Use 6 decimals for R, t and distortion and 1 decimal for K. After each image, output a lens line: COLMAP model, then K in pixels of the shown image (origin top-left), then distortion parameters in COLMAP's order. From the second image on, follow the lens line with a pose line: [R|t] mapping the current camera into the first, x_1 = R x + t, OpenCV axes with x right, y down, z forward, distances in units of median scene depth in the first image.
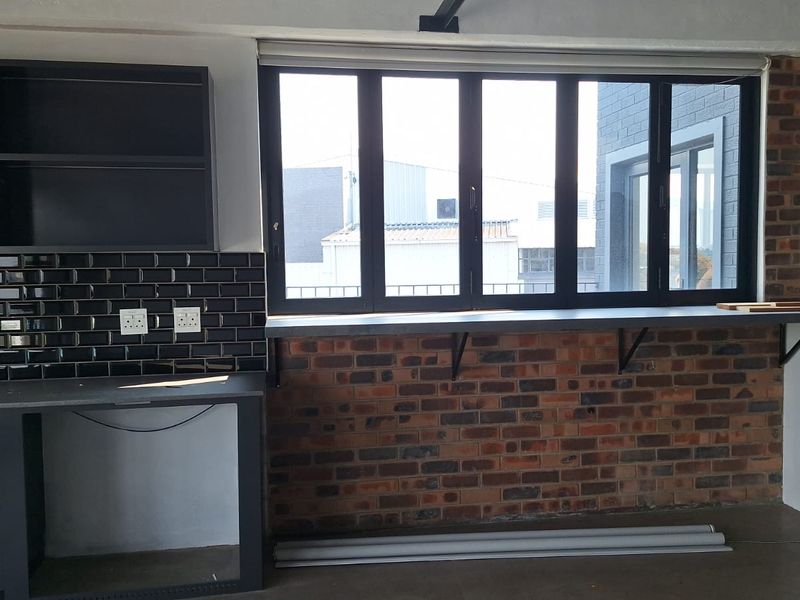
lens RADIAL K [[731.7, 0, 400.6], [0, 731.7, 302.7], [0, 0, 1]] dist [0.044169, -0.040998]
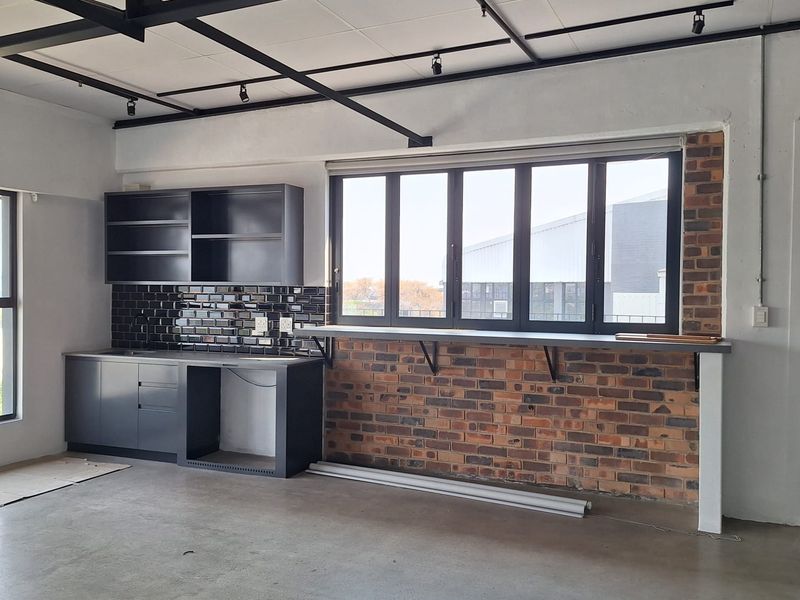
lens RADIAL K [[731.7, 0, 399.3], [0, 731.7, 298.2], [0, 0, 1]] dist [0.044169, -0.040998]
pose [[0.834427, 0.028133, -0.550400, 0.802877], [-0.049326, 0.998500, -0.023744, -0.010639], [0.548907, 0.046962, 0.834563, -0.273653]]
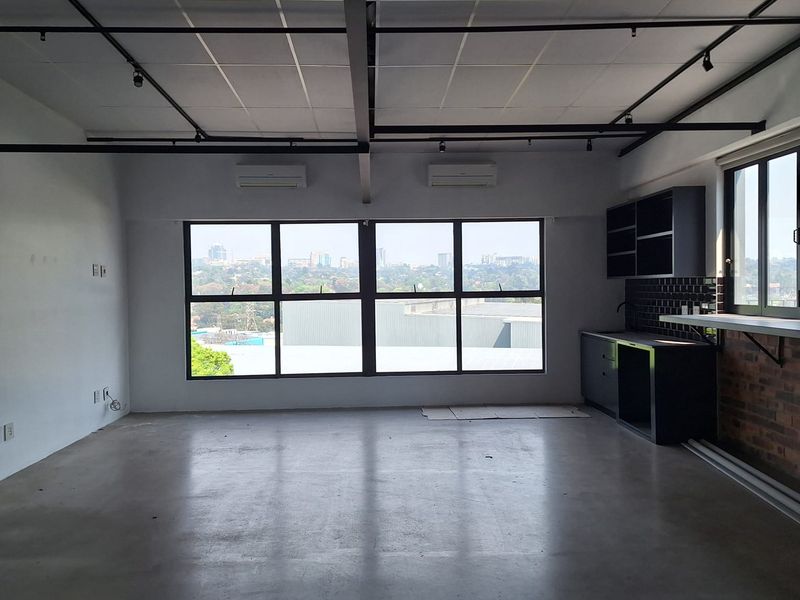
lens RADIAL K [[731.7, 0, 398.8], [0, 731.7, 291.7], [0, 0, 1]] dist [0.044169, -0.040998]
pose [[-0.131182, 0.017543, -0.991203, 1.533423], [-0.051134, 0.998393, 0.024437, -0.035160], [0.990039, 0.053889, -0.130074, 0.438323]]
